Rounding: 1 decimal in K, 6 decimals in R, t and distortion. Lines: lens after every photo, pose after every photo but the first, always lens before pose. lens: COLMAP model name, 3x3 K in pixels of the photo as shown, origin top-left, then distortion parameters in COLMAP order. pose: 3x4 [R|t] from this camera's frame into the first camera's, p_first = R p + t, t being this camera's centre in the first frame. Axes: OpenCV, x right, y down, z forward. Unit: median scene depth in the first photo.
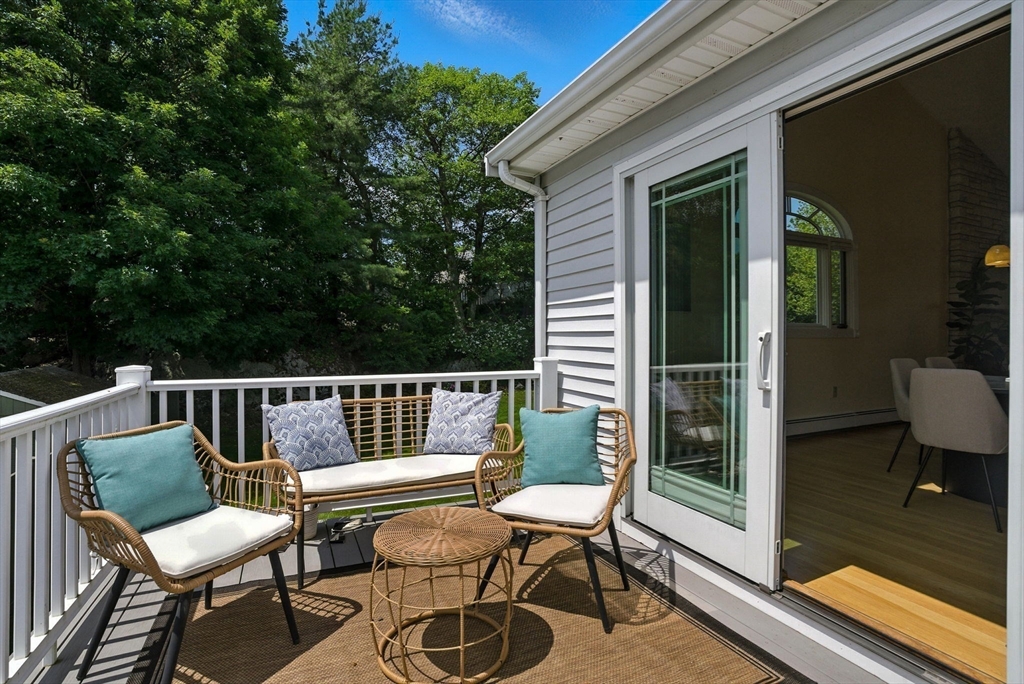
lens RADIAL K [[504.9, 0, 515.9], [0, 504.9, 337.1], [0, 0, 1]] dist [-0.062715, 0.019348]
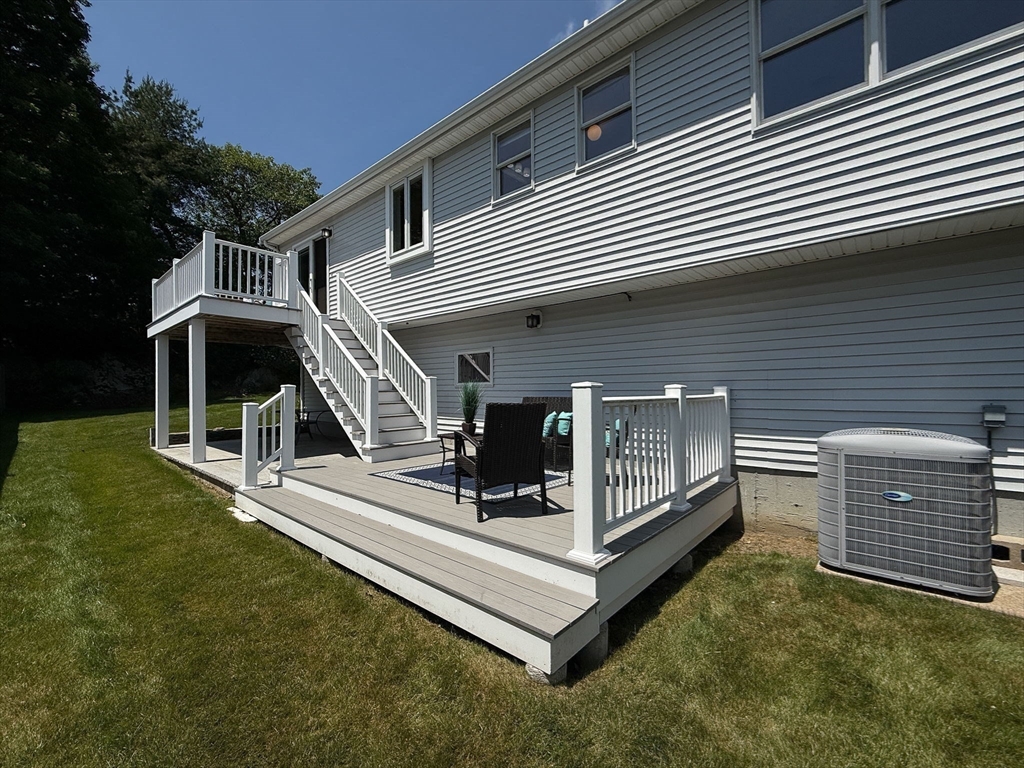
lens RADIAL K [[429.0, 0, 503.3], [0, 429.0, 388.4], [0, 0, 1]] dist [-0.002196, -0.000463]
pose [[0.919887, -0.008035, 0.392100, 0.378536], [0.007388, 0.999968, 0.003161, 0.863511], [-0.392113, -0.000011, 0.919917, -2.958451]]
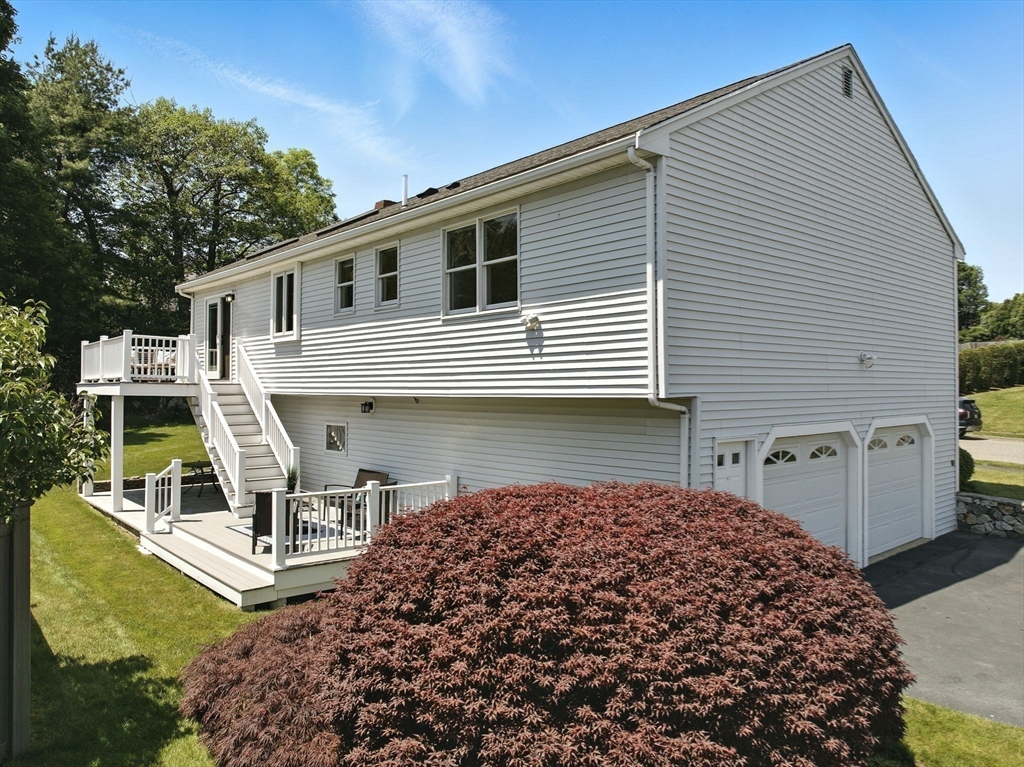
lens RADIAL K [[717.5, 0, 512.0], [0, 717.5, 383.5], [0, 0, 1]] dist [-0.046645, 0.001642]
pose [[0.957472, 0.005271, 0.288479, 0.936285], [-0.004207, 0.999982, -0.004305, 0.406762], [-0.288497, 0.002908, 0.957476, -5.505805]]
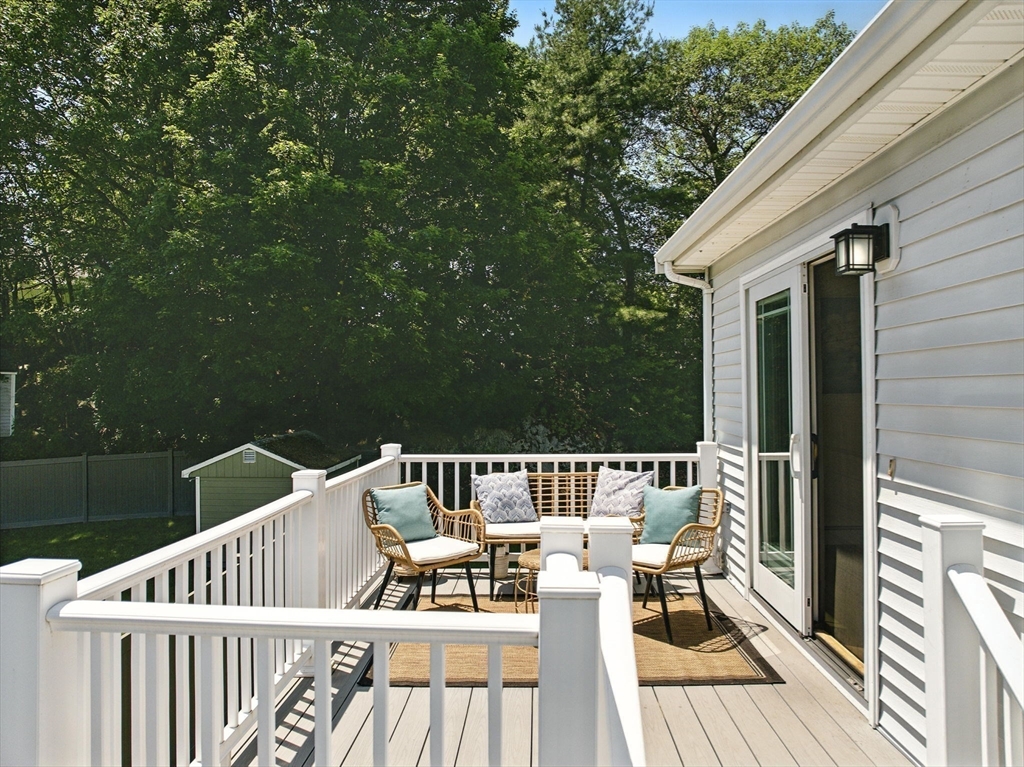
lens RADIAL K [[717.5, 0, 512.0], [0, 717.5, 383.5], [0, 0, 1]] dist [-0.046645, 0.001642]
pose [[0.892730, -0.013336, -0.450396, 0.436211], [0.009658, 0.999899, -0.010465, -0.083745], [0.450489, 0.004993, 0.892768, -0.644466]]
